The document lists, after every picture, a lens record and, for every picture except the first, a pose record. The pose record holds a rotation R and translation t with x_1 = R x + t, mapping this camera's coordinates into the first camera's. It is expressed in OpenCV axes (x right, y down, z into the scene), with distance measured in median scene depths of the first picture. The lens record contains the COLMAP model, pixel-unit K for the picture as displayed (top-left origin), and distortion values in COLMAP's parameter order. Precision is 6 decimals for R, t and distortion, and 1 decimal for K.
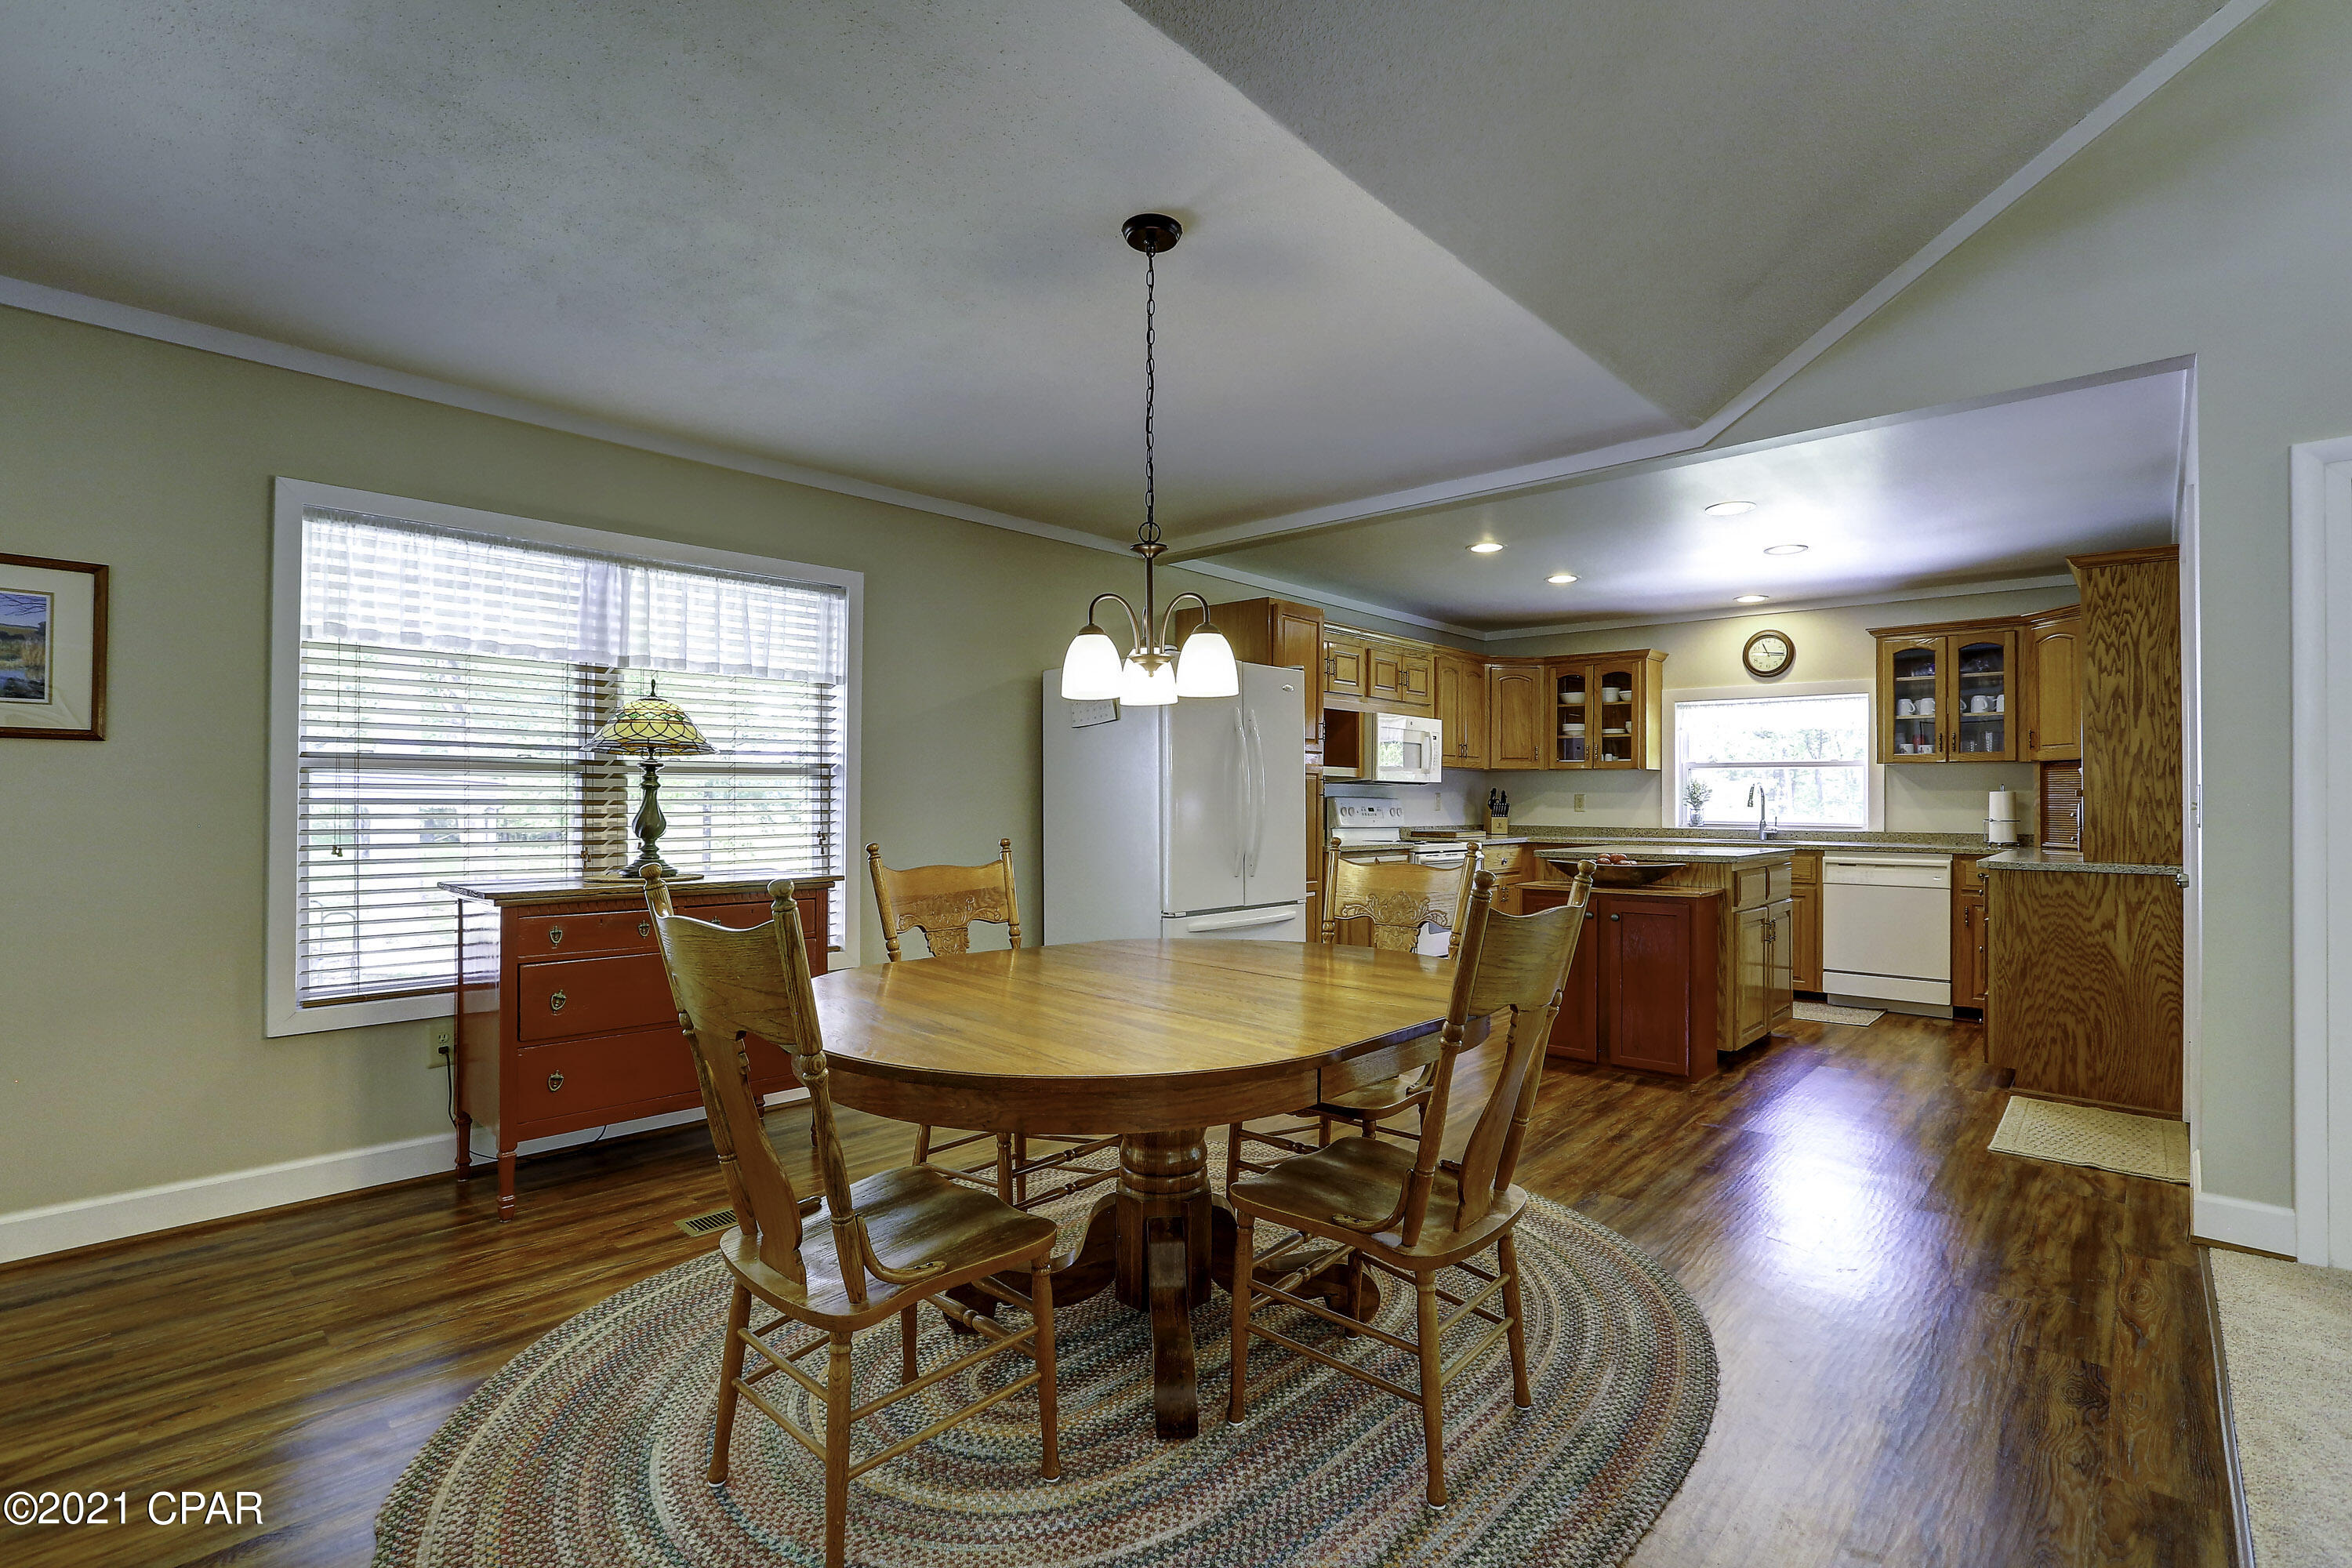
lens RADIAL K [[1064.2, 0, 1172.6], [0, 1064.2, 781.0], [0, 0, 1]] dist [-0.037589, 0.009098]
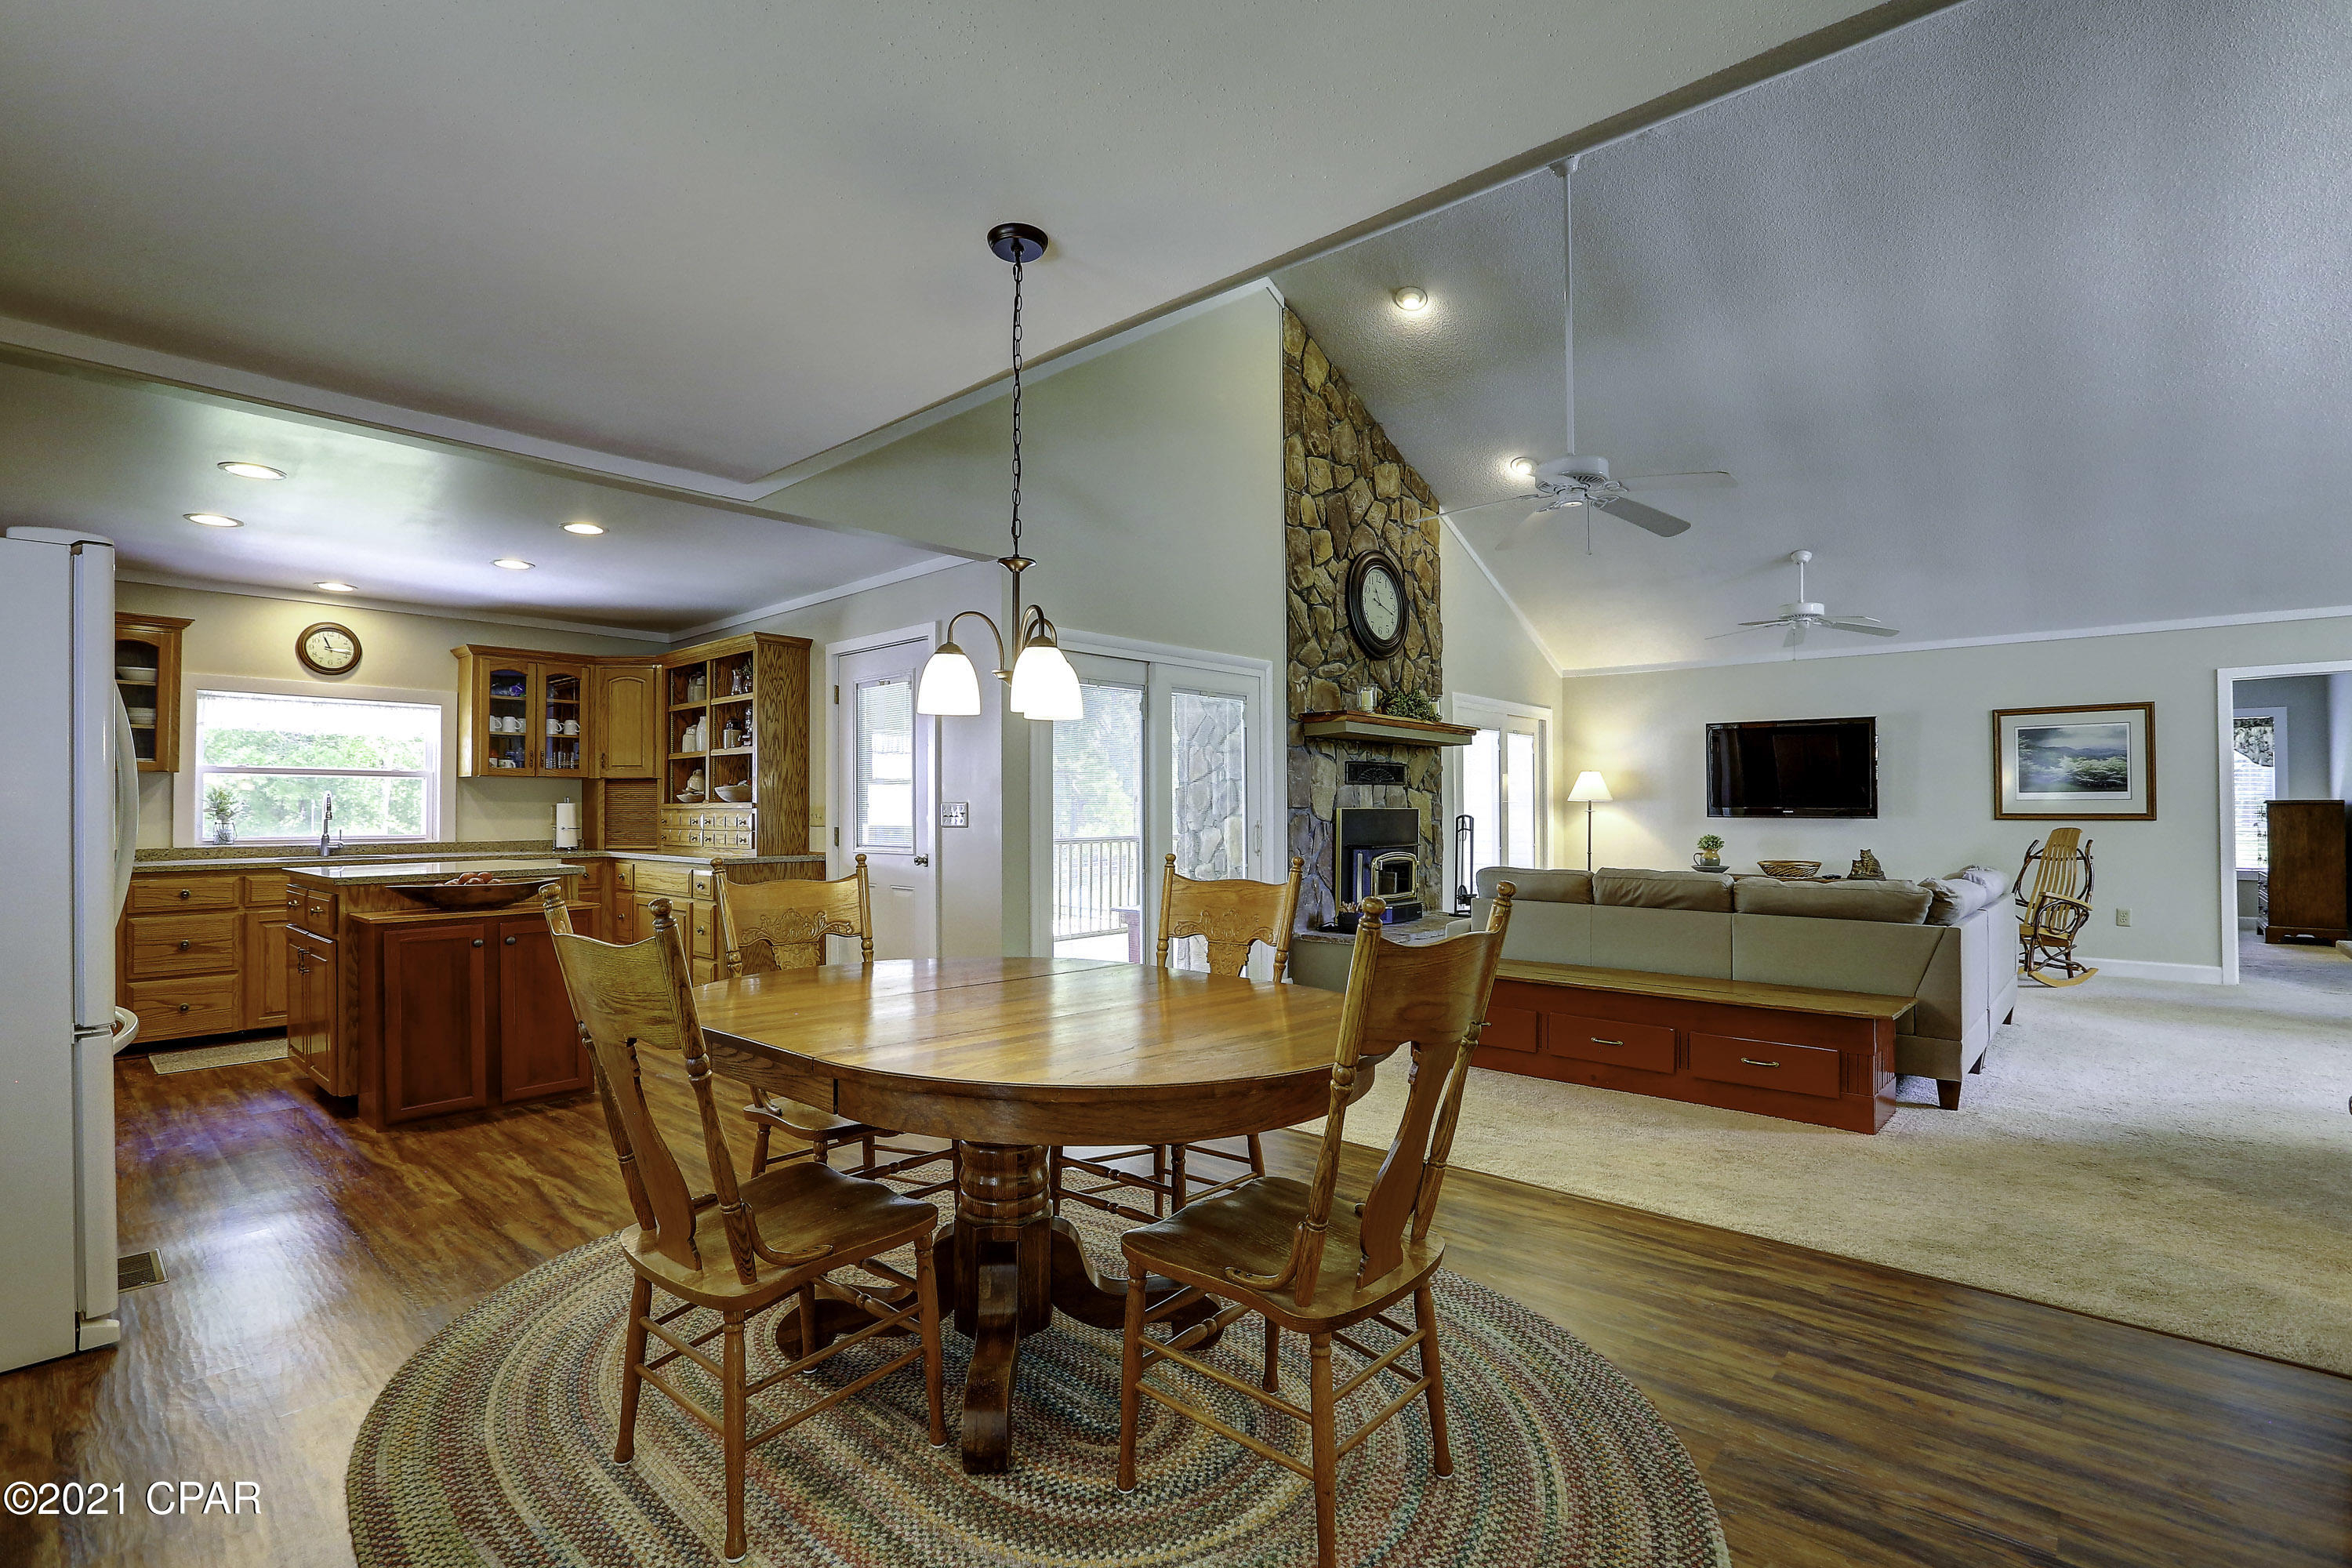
lens RADIAL K [[1064.2, 0, 1176.7], [0, 1064.2, 778.3], [0, 0, 1]] dist [-0.037589, 0.009098]
pose [[-0.010924, 0.021502, 0.999709, -0.557732], [-0.012899, 0.999683, -0.021642, -0.001080], [-0.999857, -0.013132, -0.010643, 0.475073]]
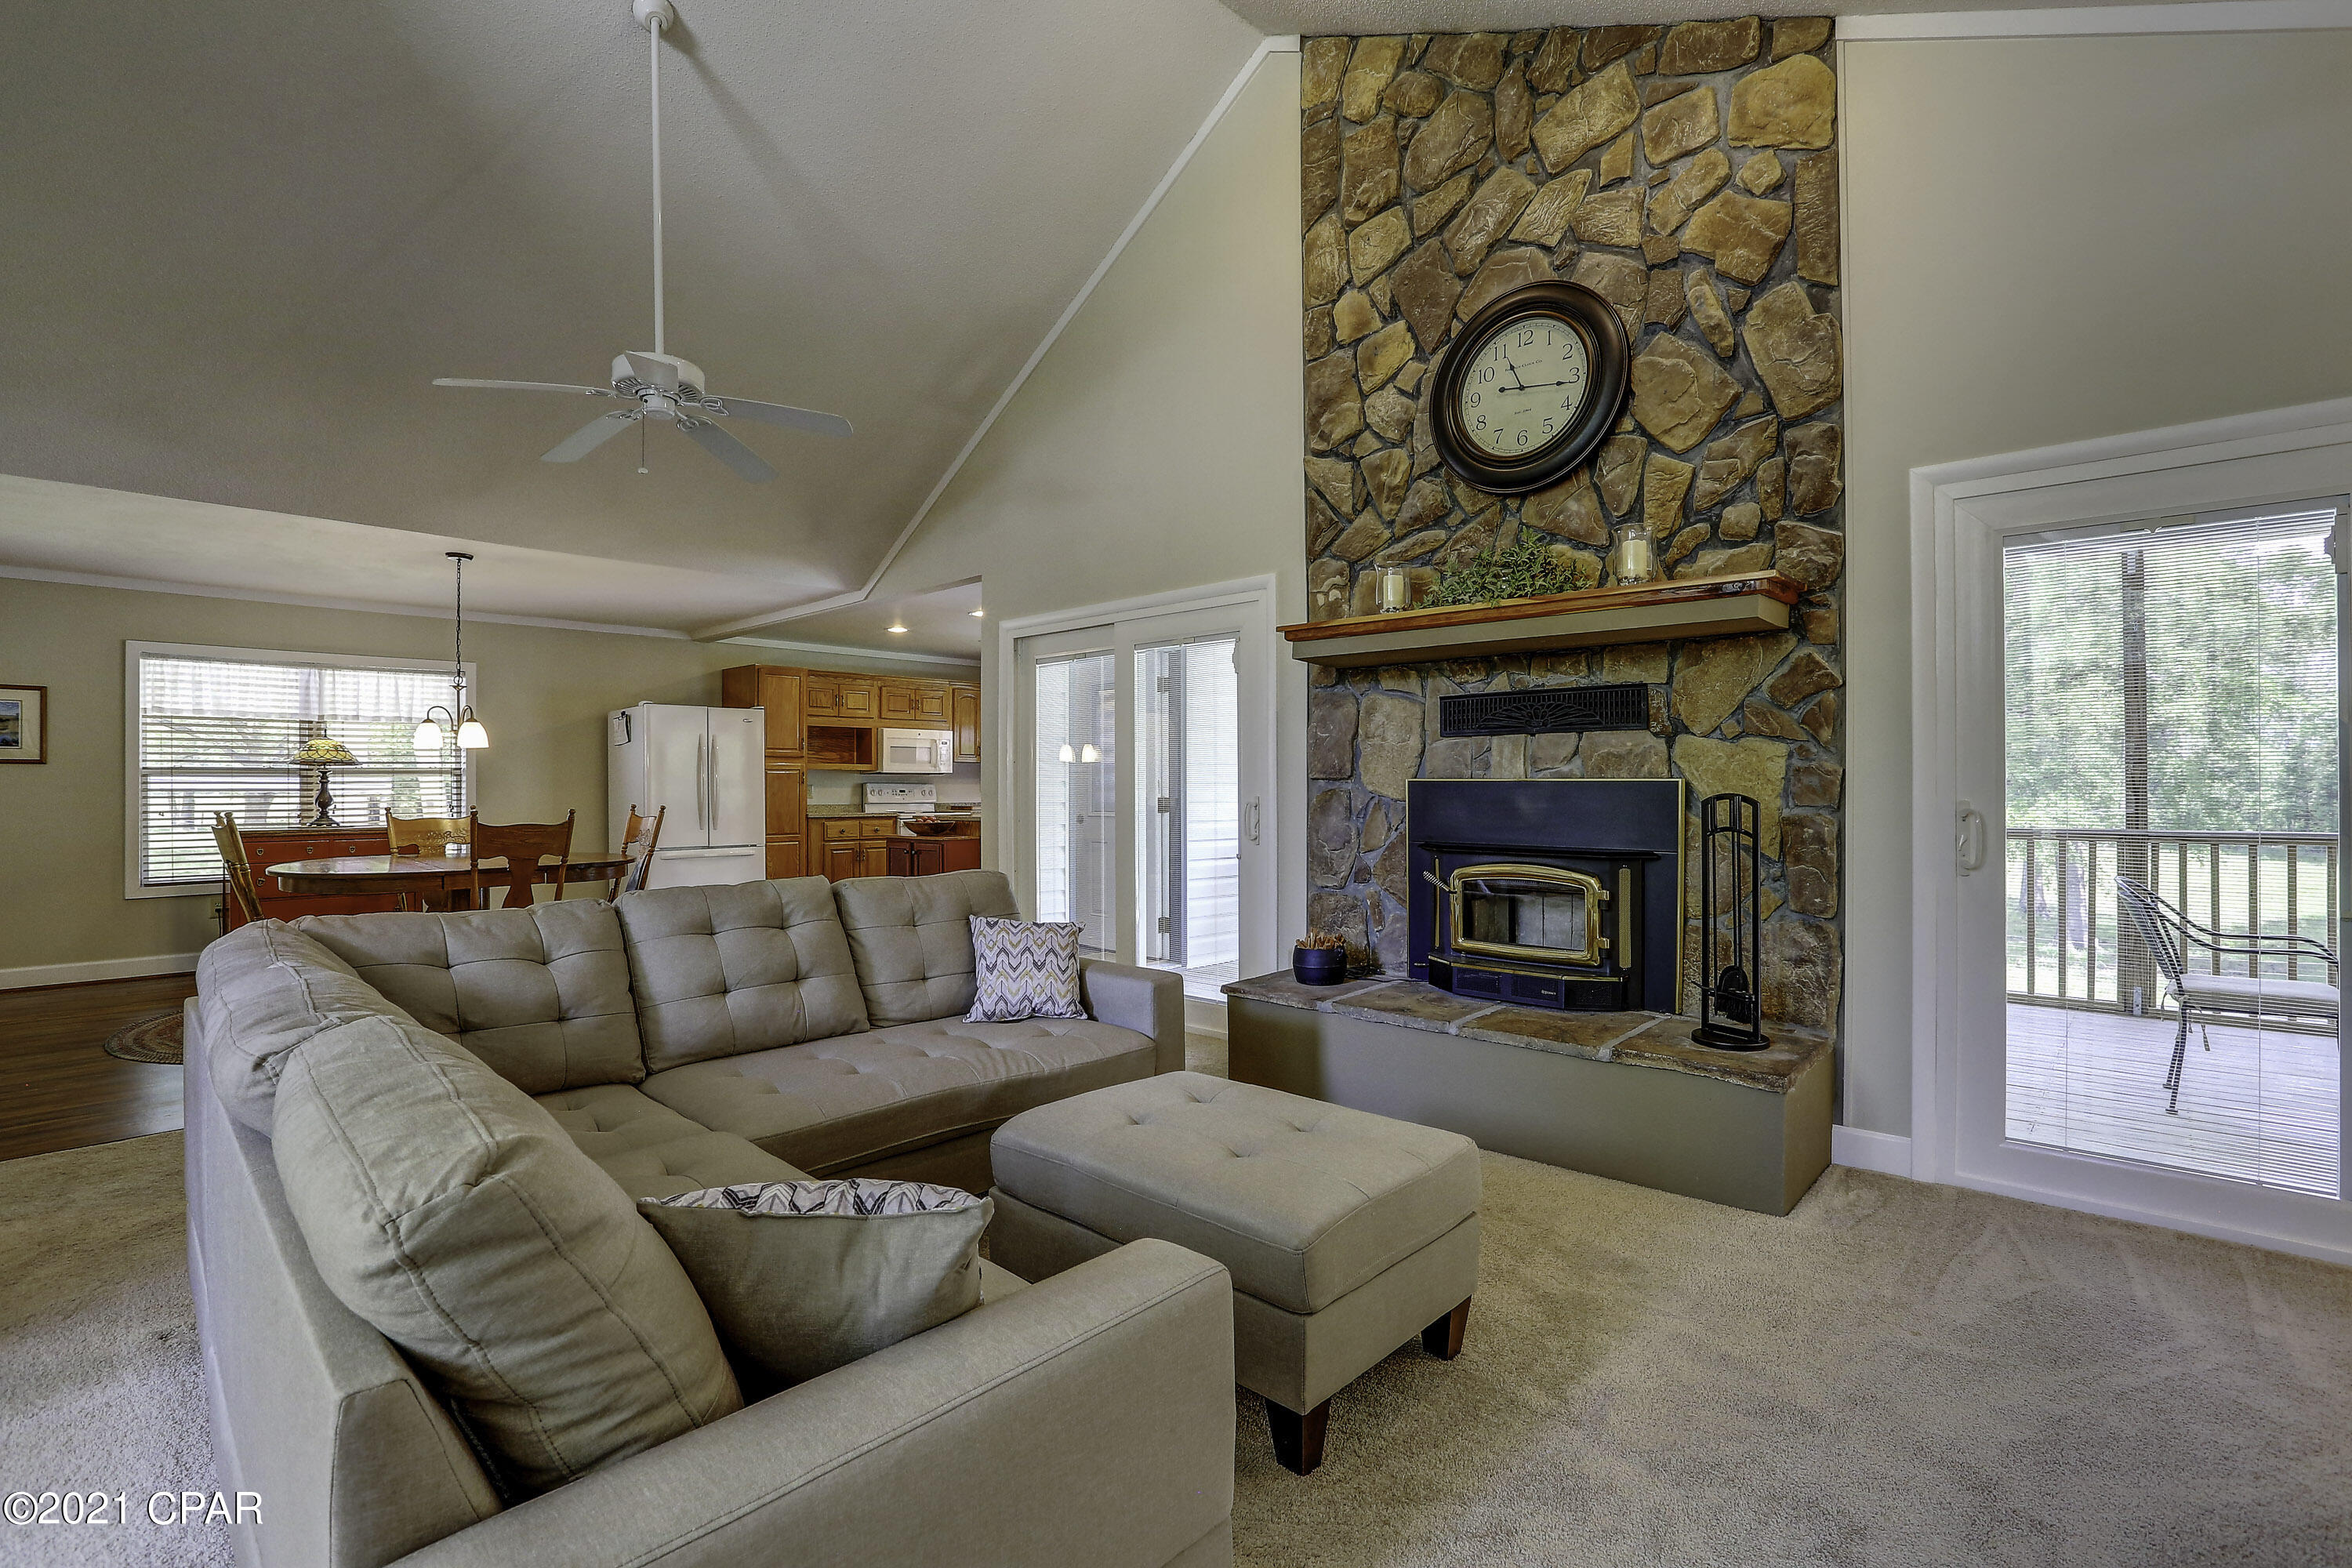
lens RADIAL K [[1064.2, 0, 1184.7], [0, 1064.2, 766.5], [0, 0, 1]] dist [-0.037589, 0.009098]
pose [[0.999943, -0.009411, 0.005010, 1.065252], [0.009405, 0.999955, 0.001119, -0.009541], [-0.005020, -0.001072, 0.999987, -0.932607]]
